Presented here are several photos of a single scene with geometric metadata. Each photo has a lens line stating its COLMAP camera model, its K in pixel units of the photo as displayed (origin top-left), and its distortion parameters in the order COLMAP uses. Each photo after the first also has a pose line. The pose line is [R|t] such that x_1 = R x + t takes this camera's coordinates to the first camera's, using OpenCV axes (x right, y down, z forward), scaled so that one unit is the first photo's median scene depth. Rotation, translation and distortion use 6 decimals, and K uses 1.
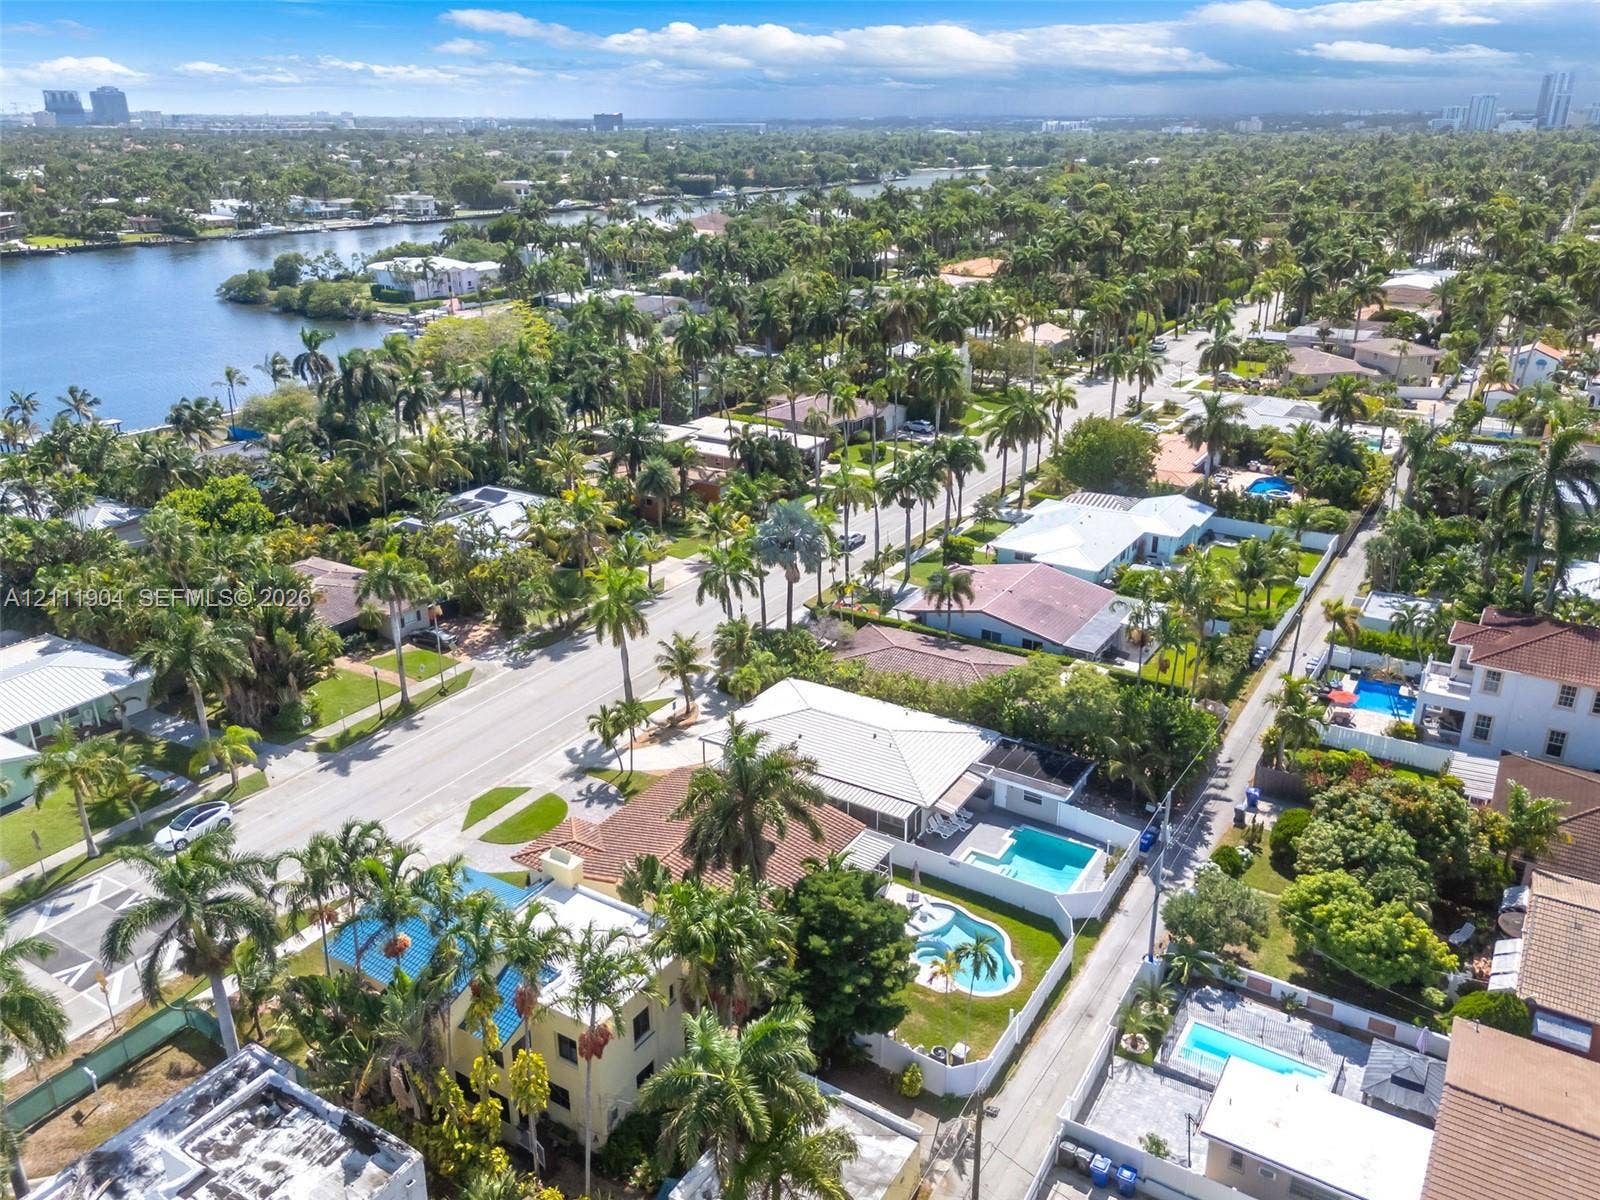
lens RADIAL K [[1201.4, 0, 798.2], [0, 1201.4, 599.8], [0, 0, 1]] dist [0.099360, -0.073384]
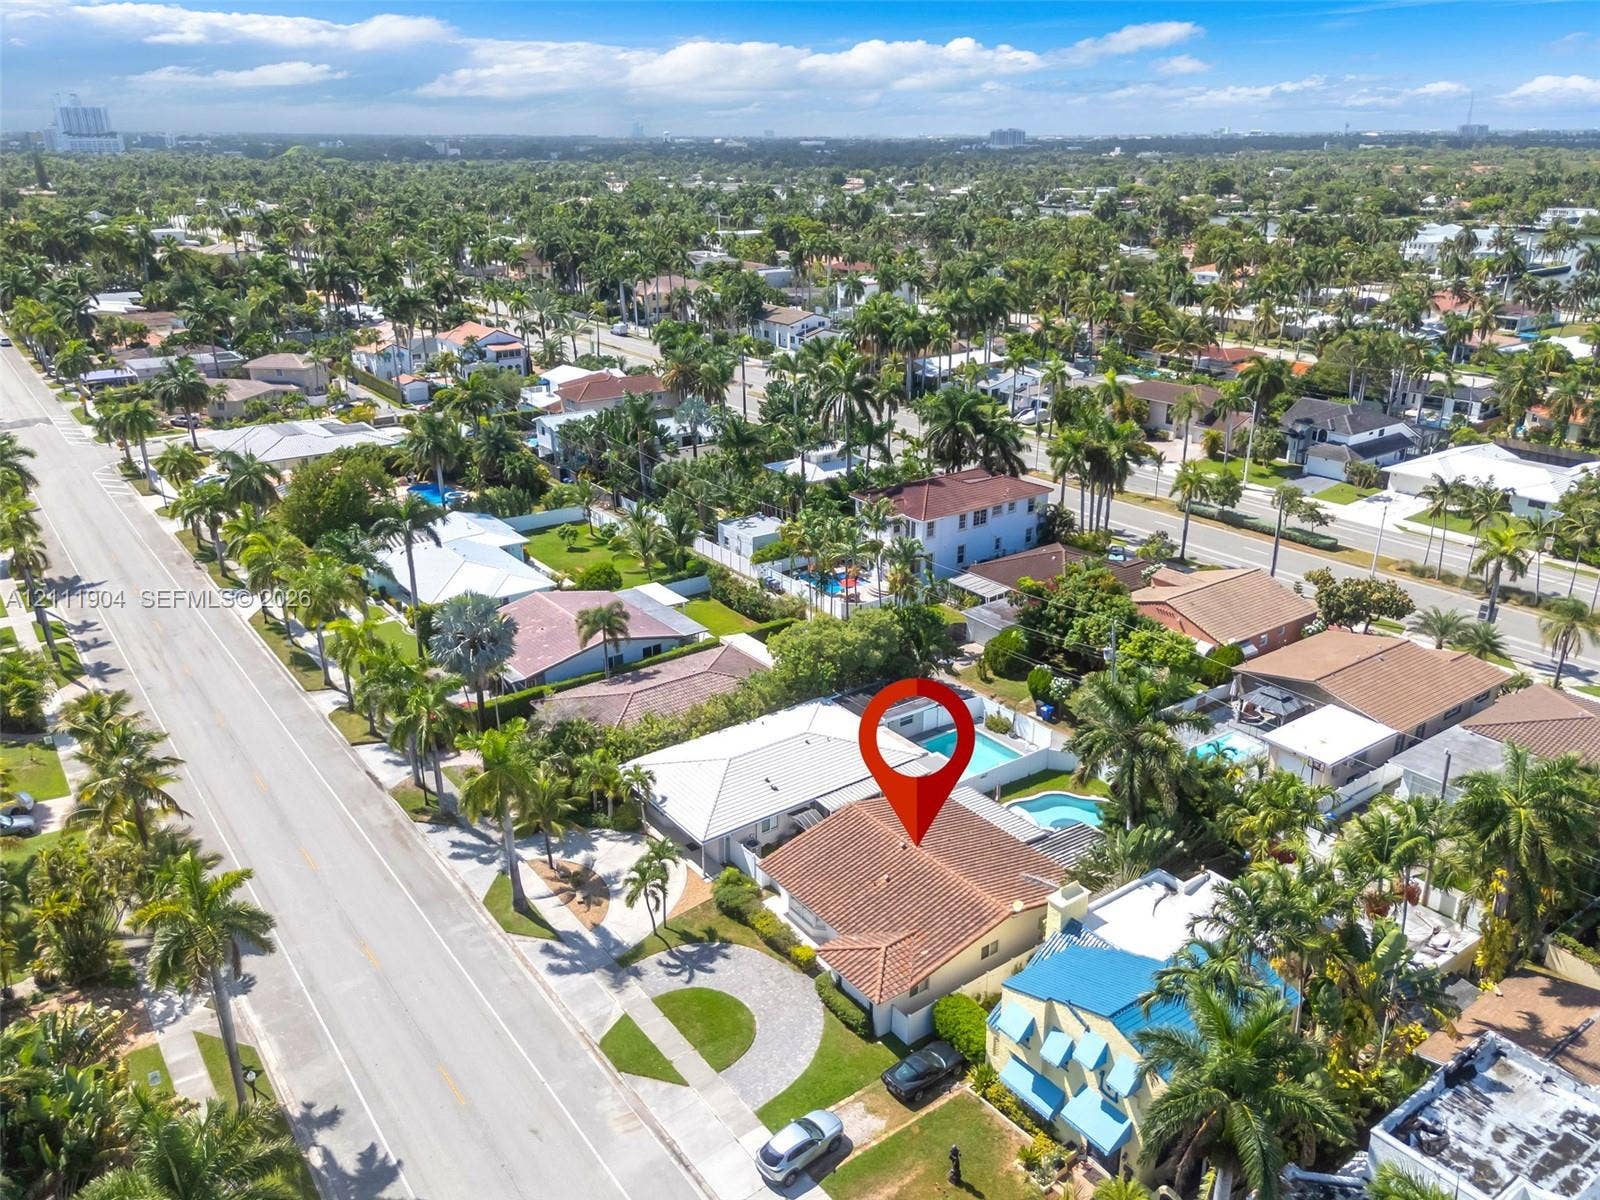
lens RADIAL K [[1213.7, 0, 800.0], [0, 1213.7, 600.0], [0, 0, 1]] dist [0.089303, -0.069677]
pose [[0.363519, -0.327383, 0.872166, -0.621817], [0.341950, 0.917757, 0.201972, -0.161596], [-0.866559, 0.224817, 0.445571, 0.413130]]
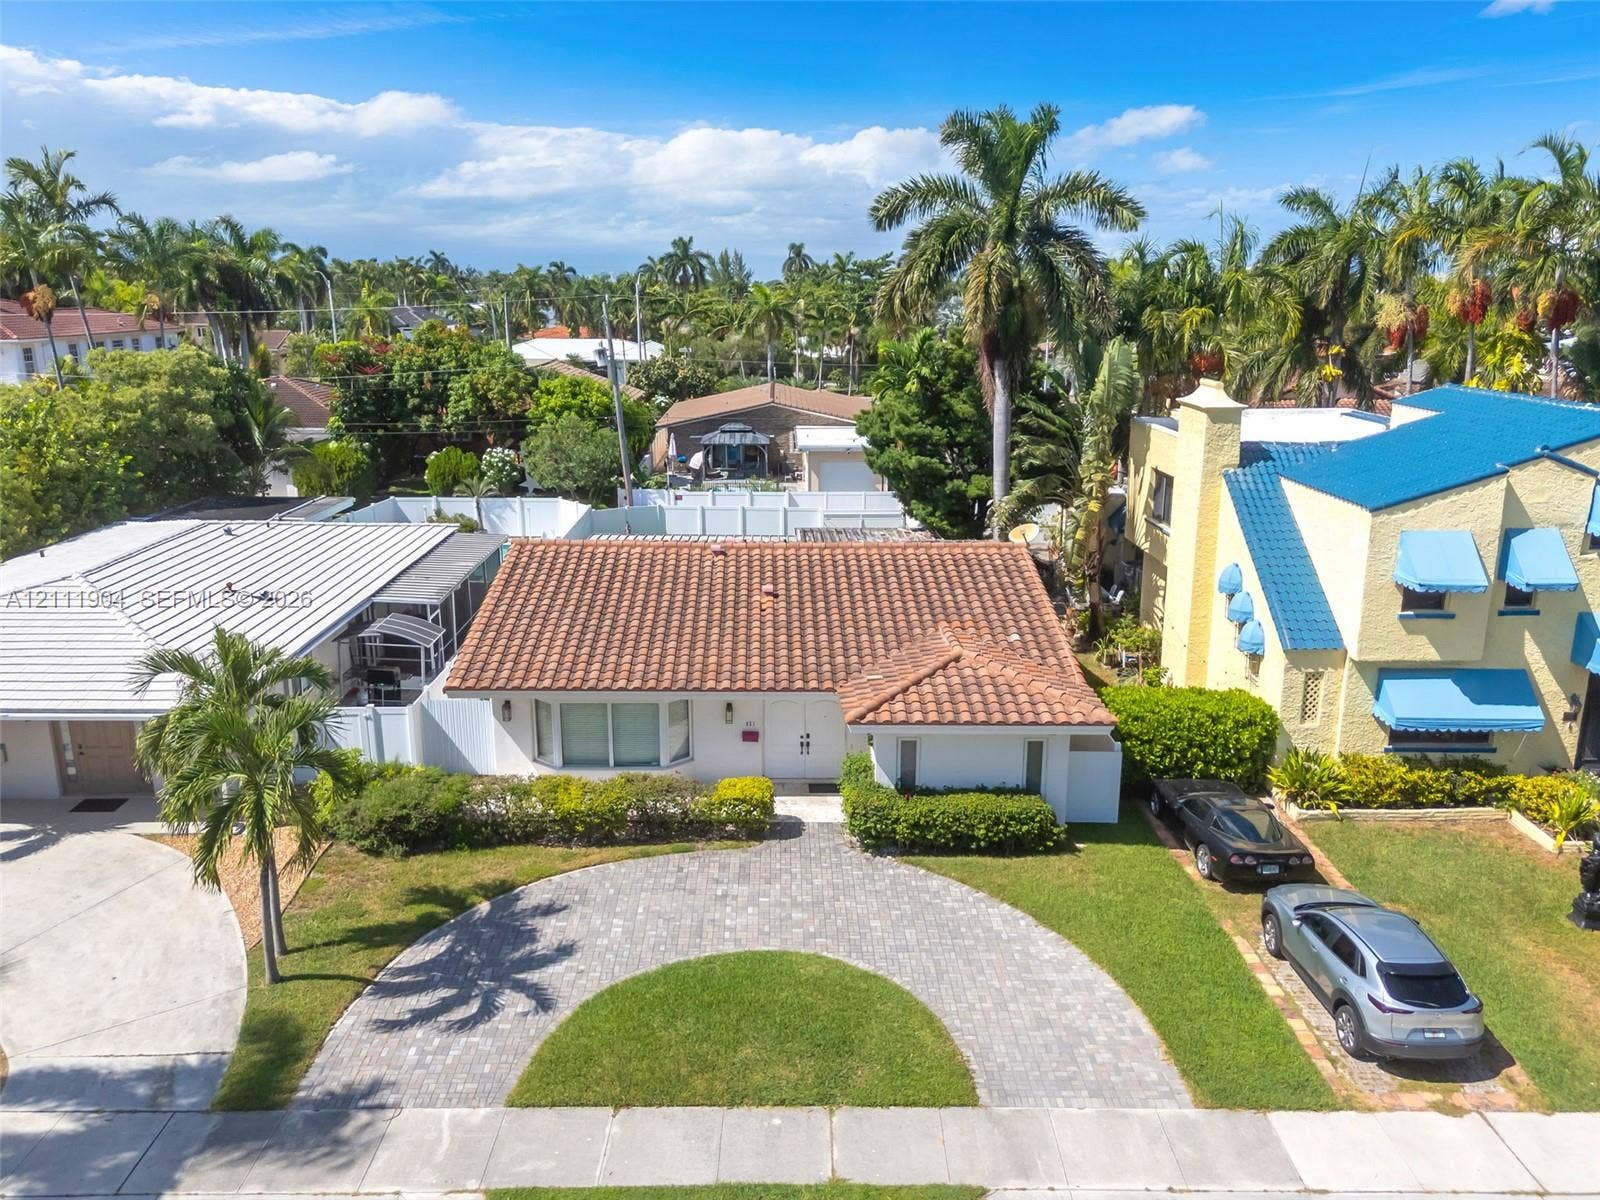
lens RADIAL K [[1201.4, 0, 798.2], [0, 1201.4, 599.8], [0, 0, 1]] dist [0.099360, -0.073384]
pose [[-0.542203, -0.203793, 0.815159, -0.308912], [0.320102, 0.846885, 0.424641, 0.012524], [-0.776885, 0.491176, -0.393949, 0.808369]]
